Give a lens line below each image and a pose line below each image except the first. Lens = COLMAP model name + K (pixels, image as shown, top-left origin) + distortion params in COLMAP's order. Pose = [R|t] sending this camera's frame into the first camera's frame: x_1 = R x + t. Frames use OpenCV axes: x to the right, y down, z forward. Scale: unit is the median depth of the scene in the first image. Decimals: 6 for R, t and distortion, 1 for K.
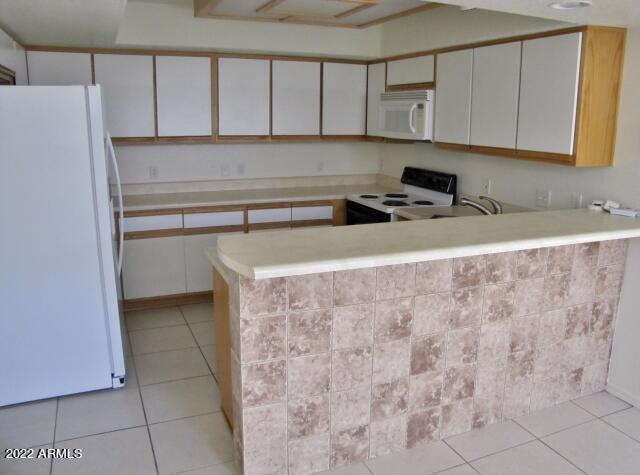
lens RADIAL K [[546.6, 0, 324.9], [0, 546.6, 233.0], [0, 0, 1]] dist [-0.179542, 0.120654]
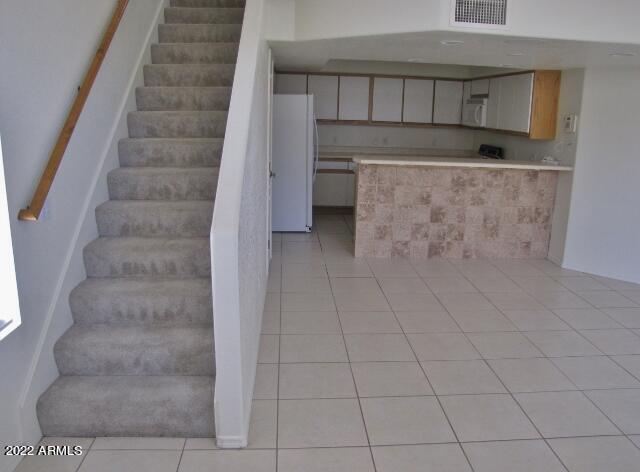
lens RADIAL K [[546.6, 0, 319.9], [0, 546.6, 238.3], [0, 0, 1]] dist [-0.179542, 0.120654]
pose [[0.939225, 0.092821, -0.330517, 0.427355], [-0.086903, 0.995681, 0.032672, 0.258276], [0.332122, -0.001964, 0.943234, -1.184644]]
